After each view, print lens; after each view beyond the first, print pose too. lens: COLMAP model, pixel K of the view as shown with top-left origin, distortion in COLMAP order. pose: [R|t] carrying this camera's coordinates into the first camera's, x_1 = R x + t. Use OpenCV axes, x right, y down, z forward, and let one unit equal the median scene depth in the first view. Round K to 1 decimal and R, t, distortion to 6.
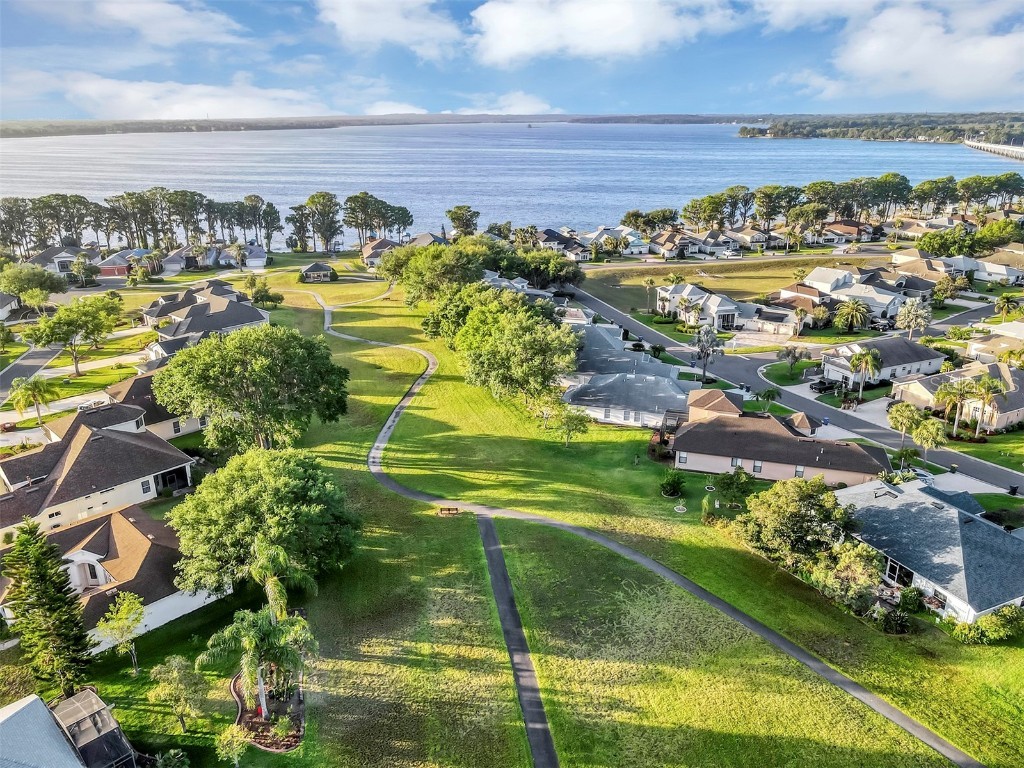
lens RADIAL K [[738.1, 0, 509.8], [0, 738.1, 384.8], [0, 0, 1]] dist [-0.002169, 0.007506]
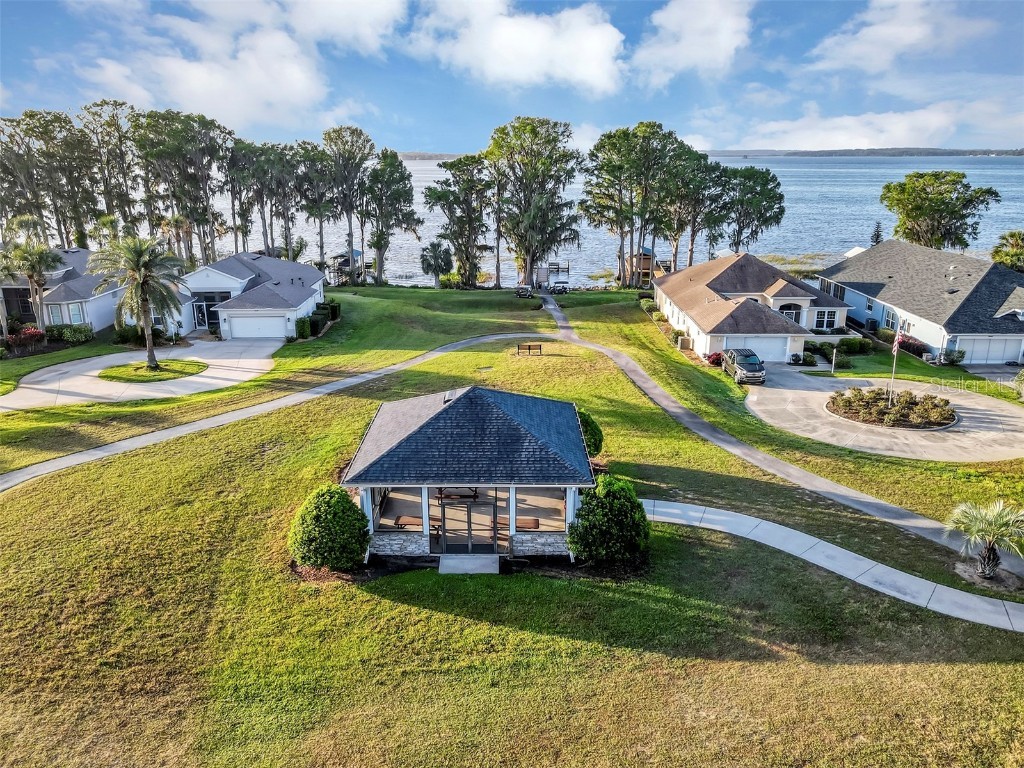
lens RADIAL K [[738.1, 0, 520.5], [0, 738.1, 380.7], [0, 0, 1]] dist [-0.002169, 0.007506]
pose [[0.971589, 0.072548, -0.225279, -0.168324], [-0.084569, 0.995438, -0.044168, -0.120148], [0.221047, 0.061965, 0.973293, 0.654704]]
